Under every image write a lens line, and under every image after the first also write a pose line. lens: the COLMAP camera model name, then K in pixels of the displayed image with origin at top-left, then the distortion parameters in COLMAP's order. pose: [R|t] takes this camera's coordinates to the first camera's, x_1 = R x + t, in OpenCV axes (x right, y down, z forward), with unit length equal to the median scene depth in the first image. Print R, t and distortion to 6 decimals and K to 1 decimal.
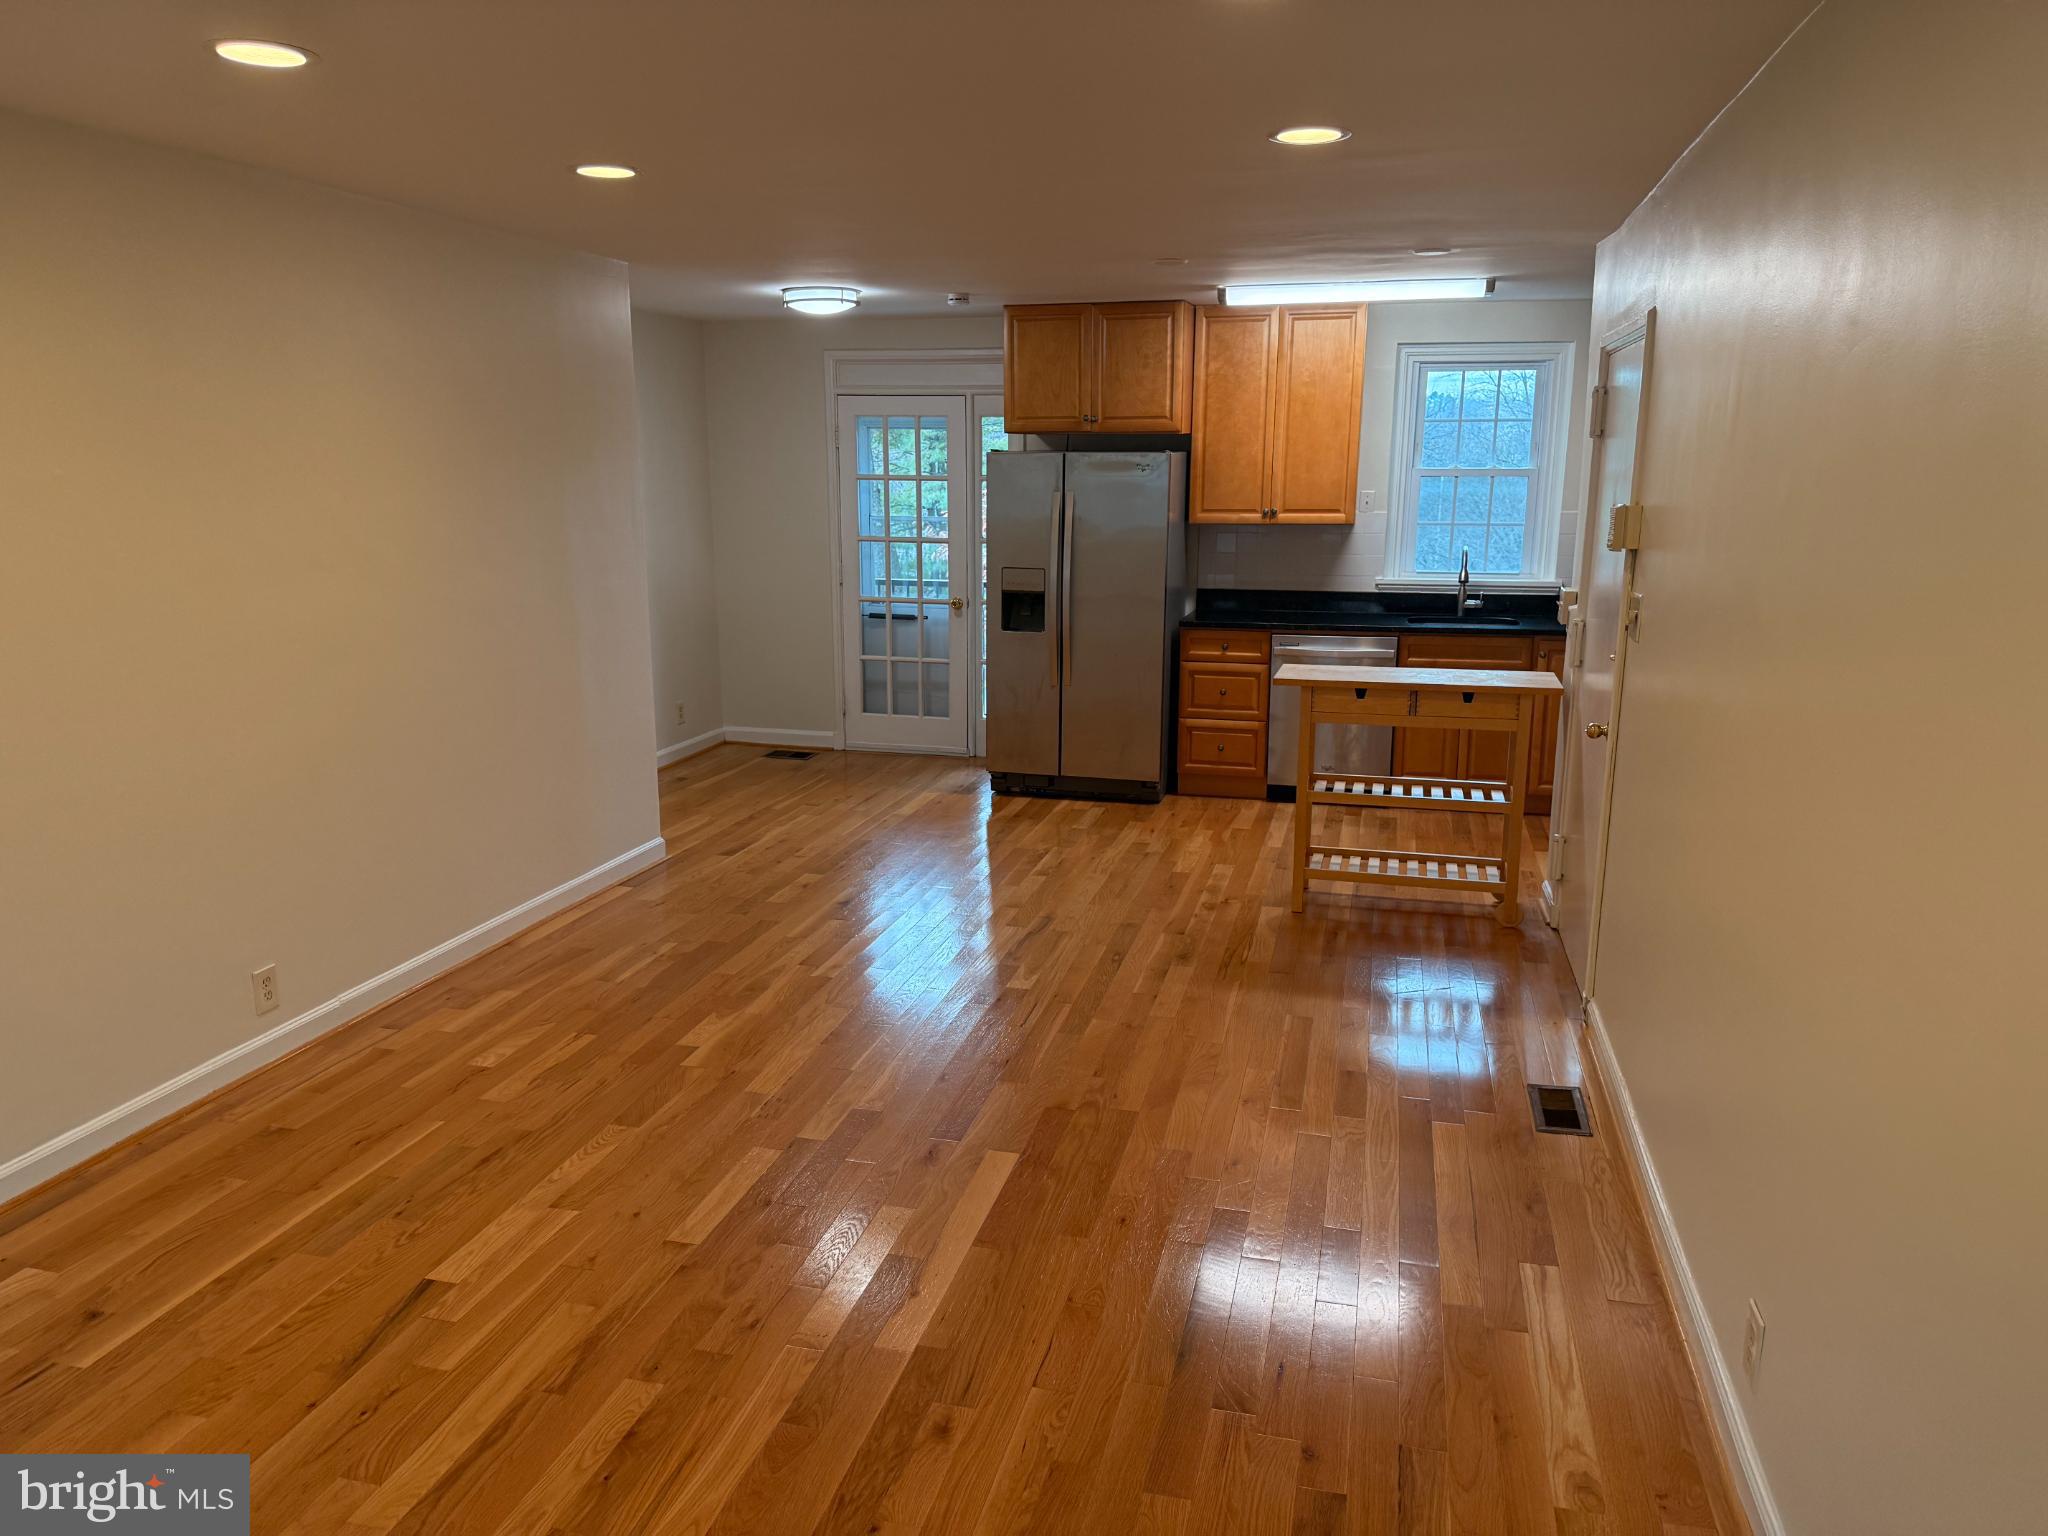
lens RADIAL K [[1431.3, 0, 995.7], [0, 1431.3, 761.4], [0, 0, 1]] dist [0.116787, -0.175044]
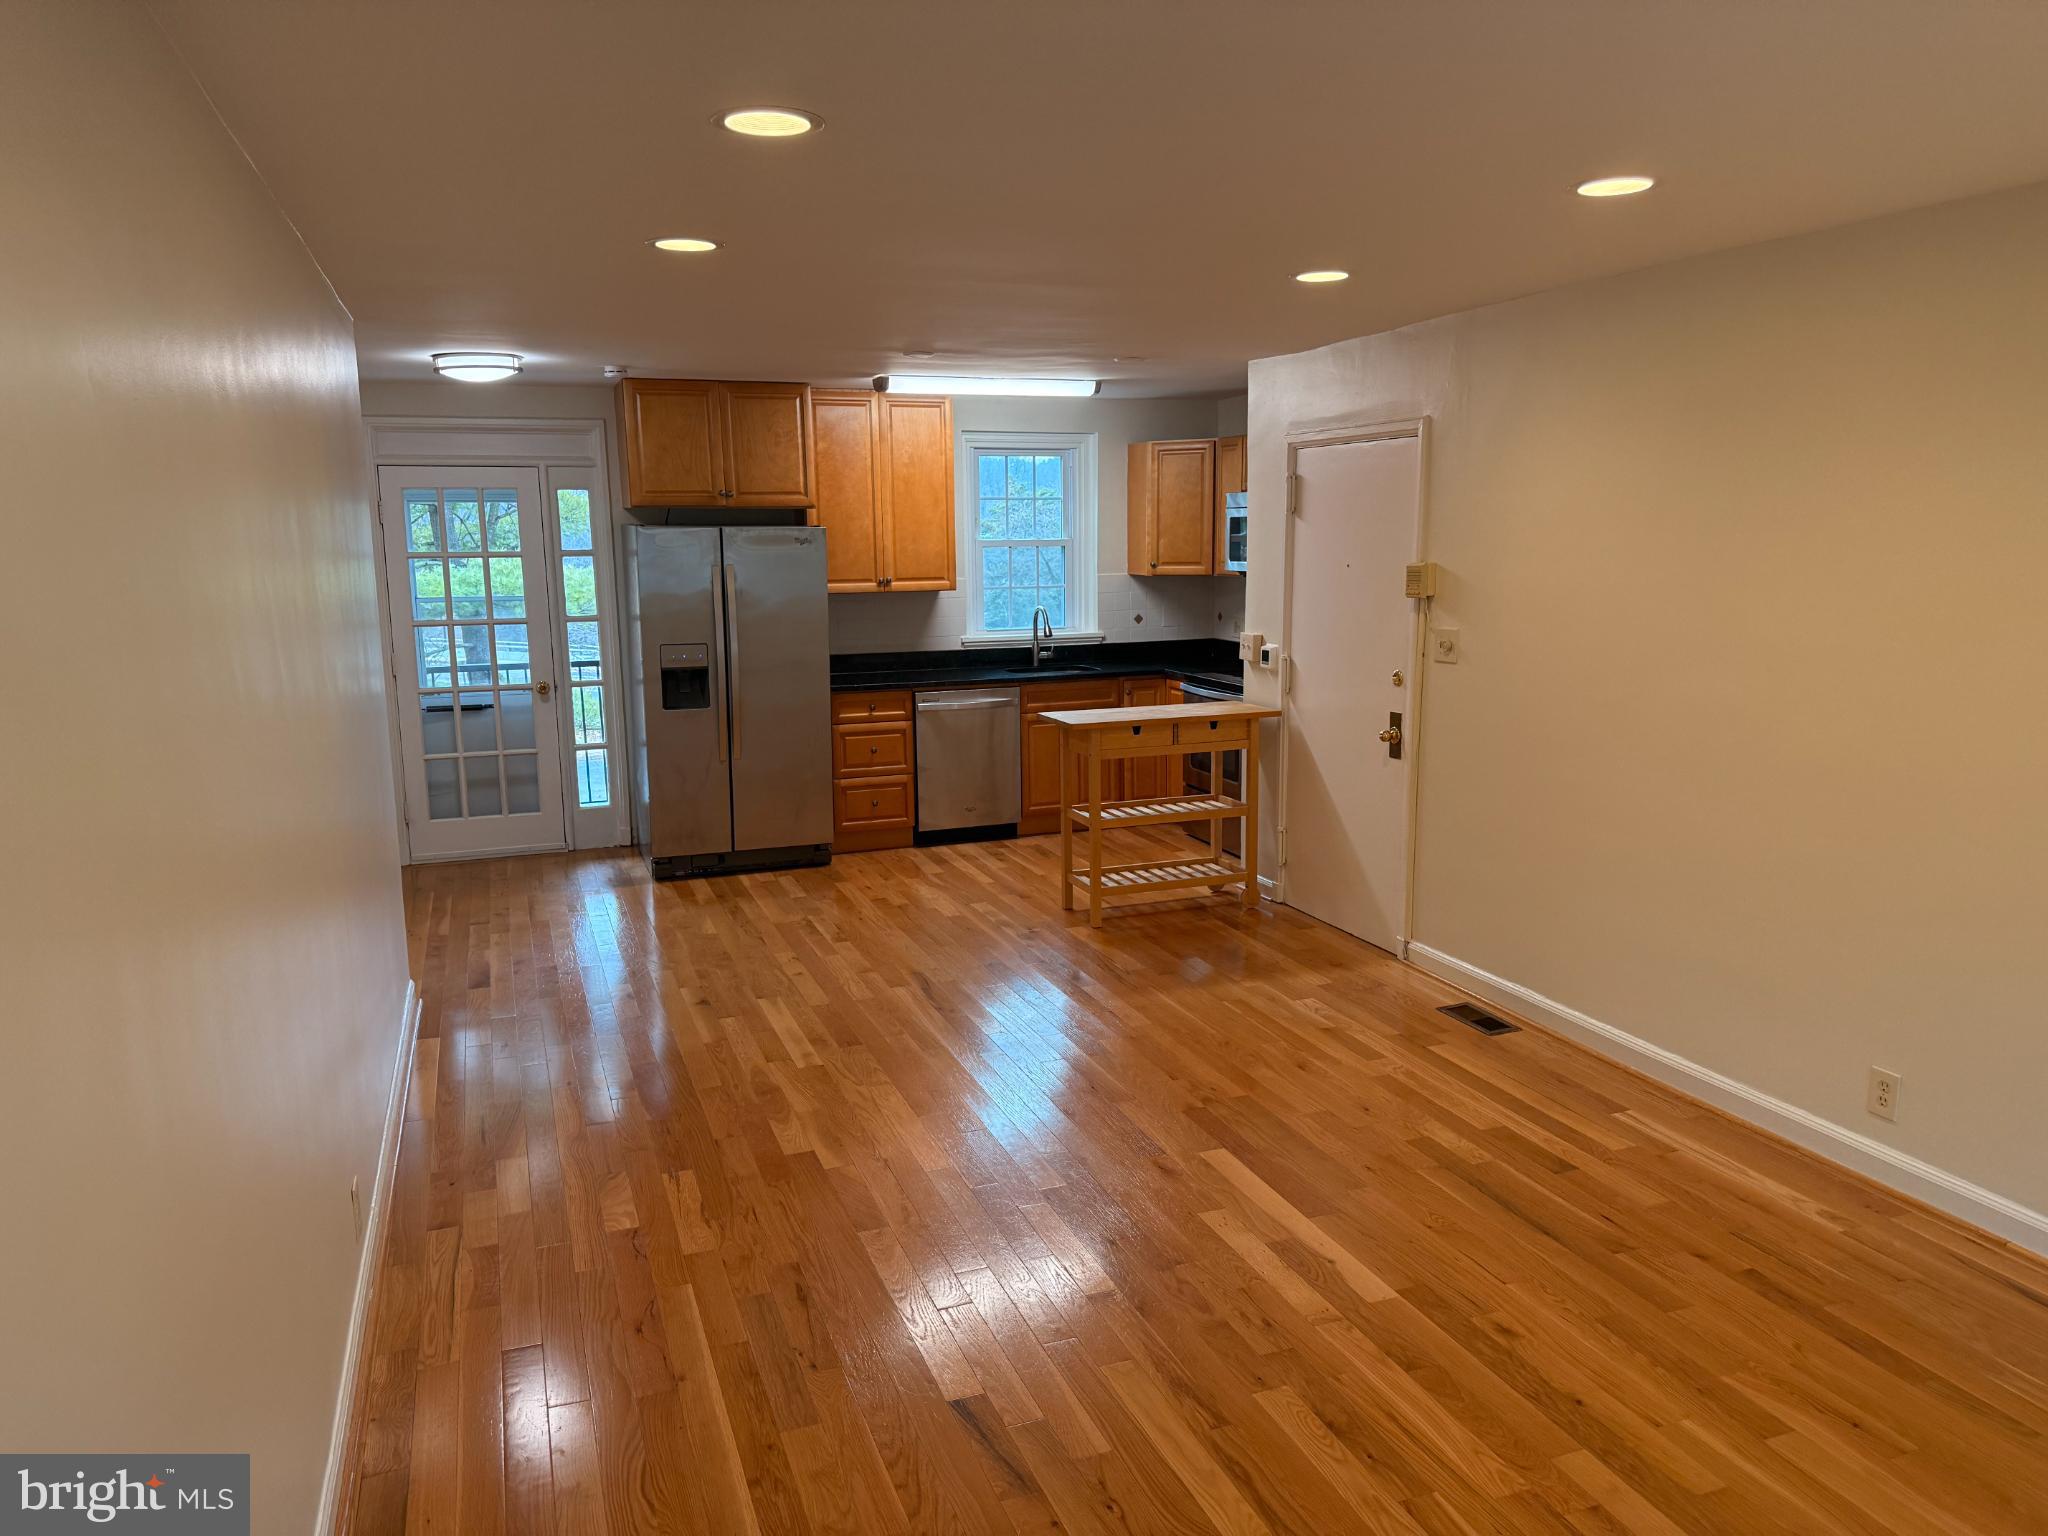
lens RADIAL K [[1444.0, 0, 1015.6], [0, 1444.0, 759.3], [0, 0, 1]] dist [0.105490, -0.150446]
pose [[0.817136, -0.102244, 0.567305, -0.367264], [0.129932, 0.991487, -0.008459, -0.019550], [-0.561611, 0.080623, 0.823464, 0.066949]]
